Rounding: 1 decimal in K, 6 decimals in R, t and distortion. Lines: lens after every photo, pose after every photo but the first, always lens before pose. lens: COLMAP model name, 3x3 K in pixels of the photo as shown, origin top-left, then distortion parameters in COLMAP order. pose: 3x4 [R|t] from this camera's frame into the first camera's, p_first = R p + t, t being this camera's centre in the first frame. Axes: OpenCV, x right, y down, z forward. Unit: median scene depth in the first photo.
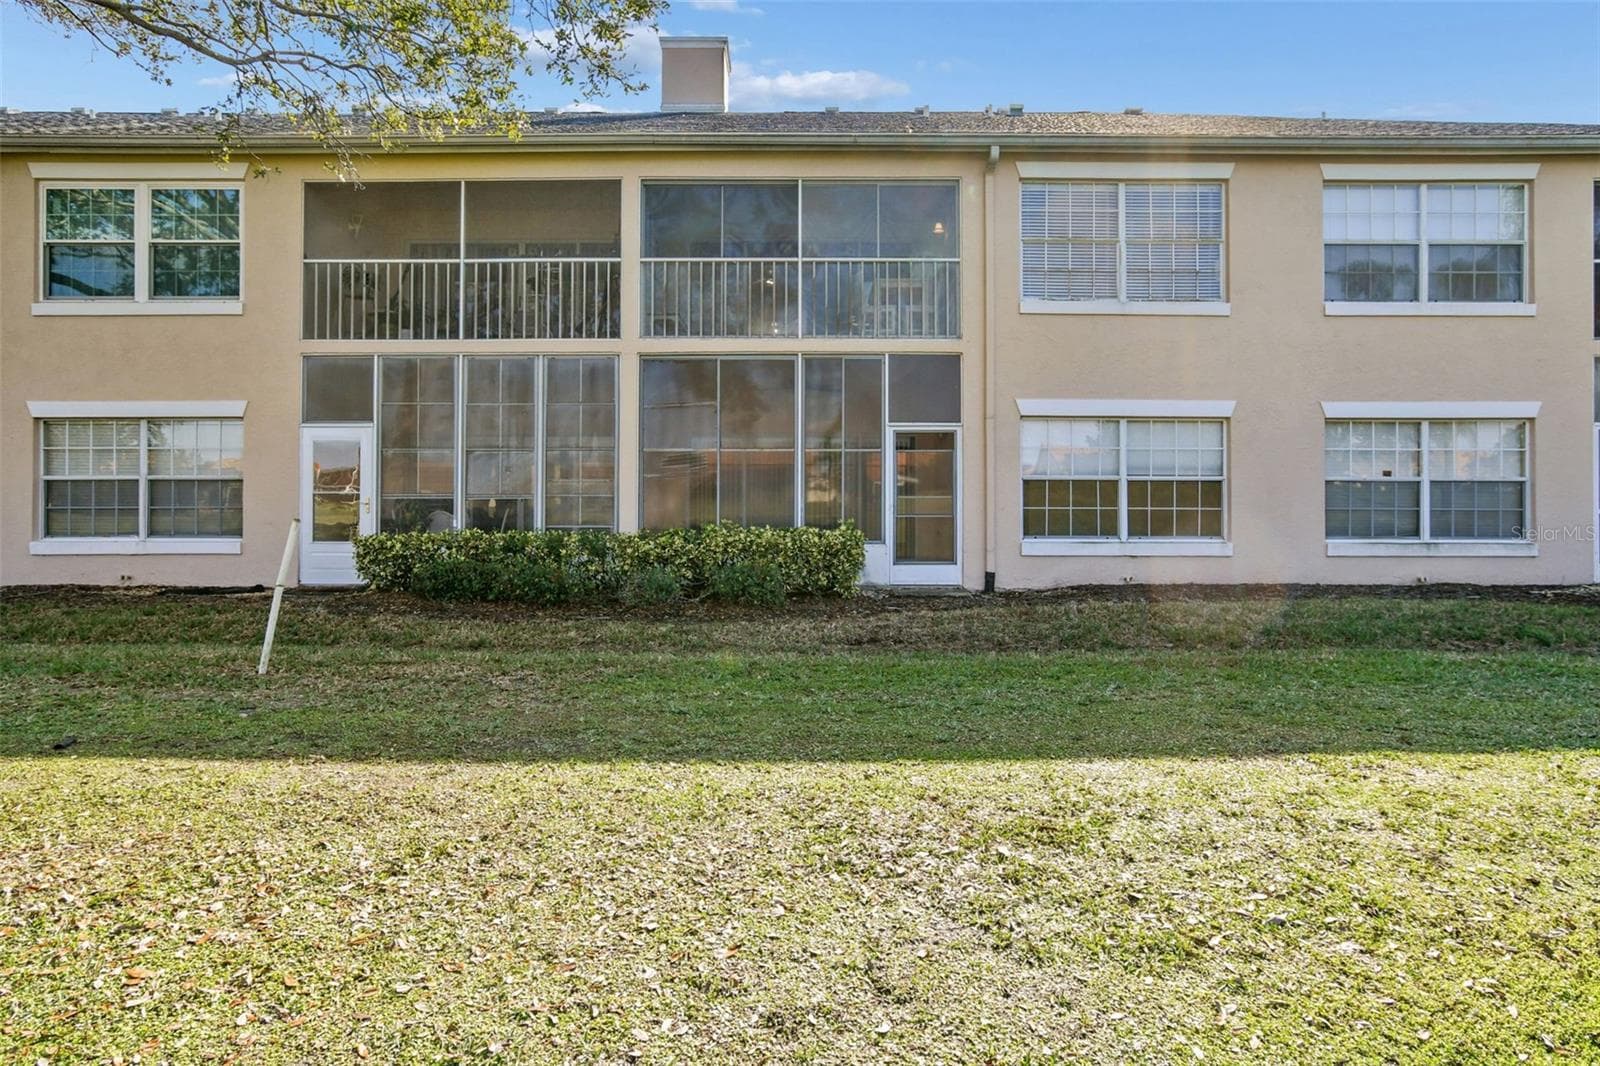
lens RADIAL K [[1984.0, 0, 801.5], [0, 1984.0, 529.4], [0, 0, 1]] dist [-0.142395, 0.000000]
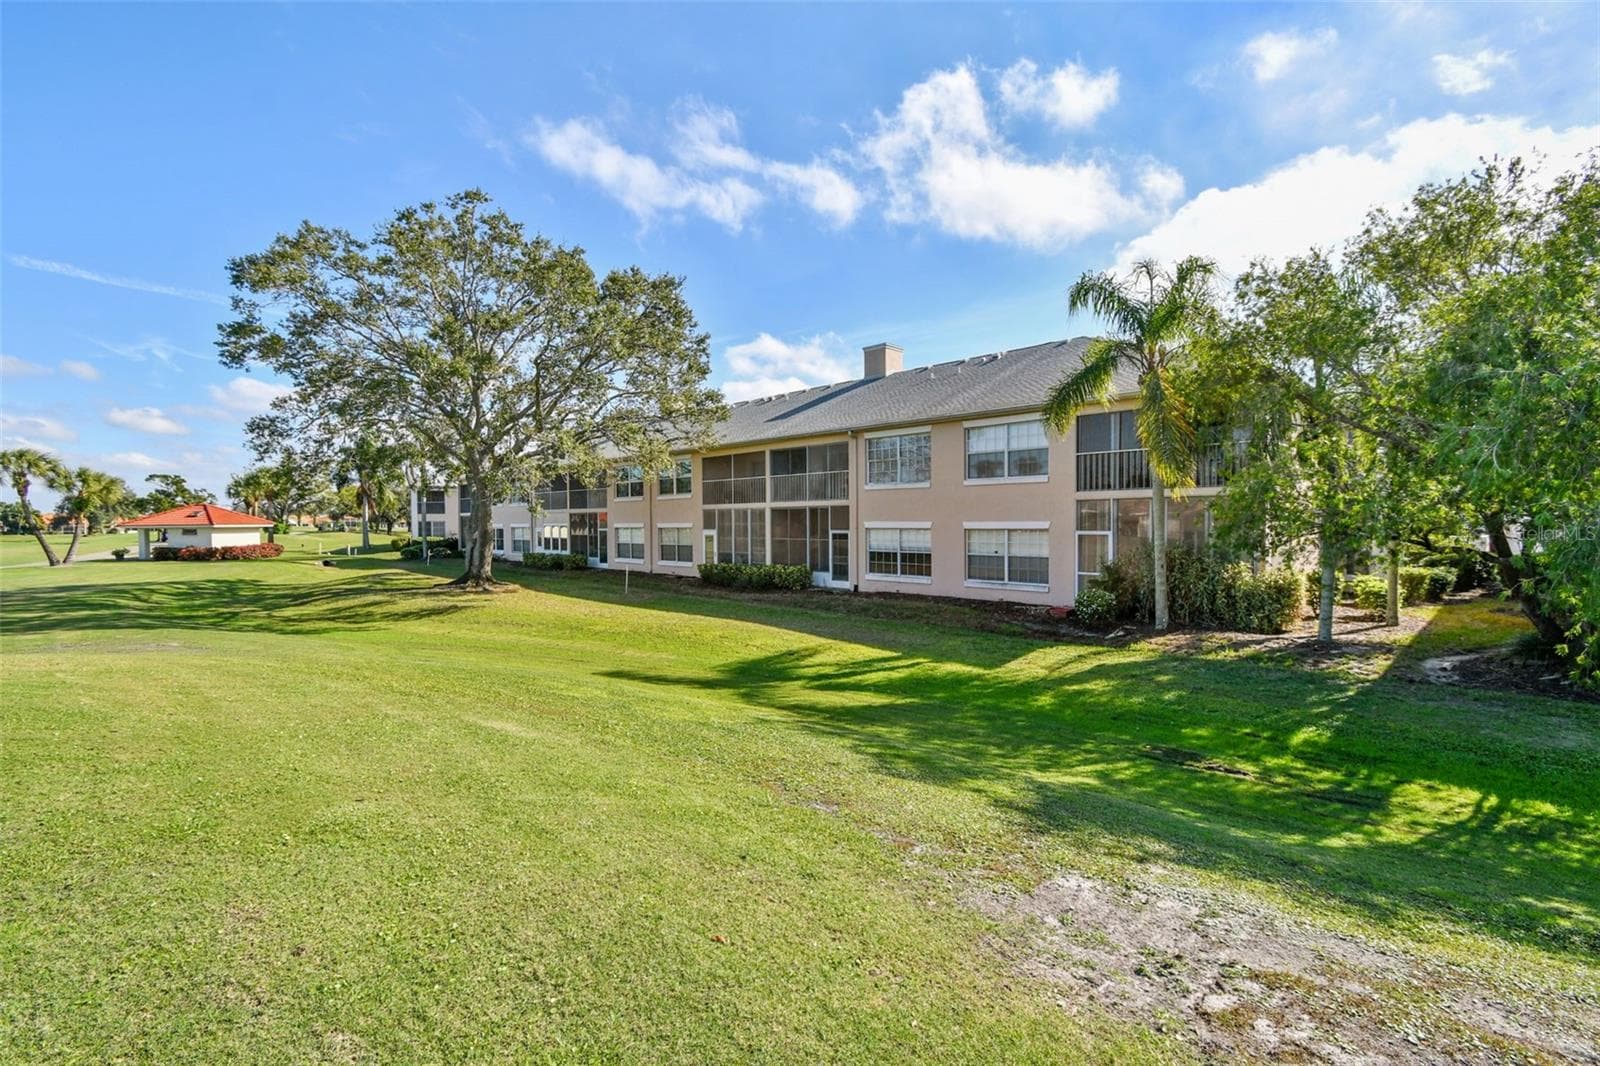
lens RADIAL K [[1984.0, 0, 797.9], [0, 1984.0, 534.8], [0, 0, 1]] dist [-0.142395, 0.000000]
pose [[0.358396, 0.003785, -0.933562, 2.612599], [-0.056087, 0.998273, -0.017485, 0.005210], [0.931883, 0.058627, 0.357989, -0.054525]]
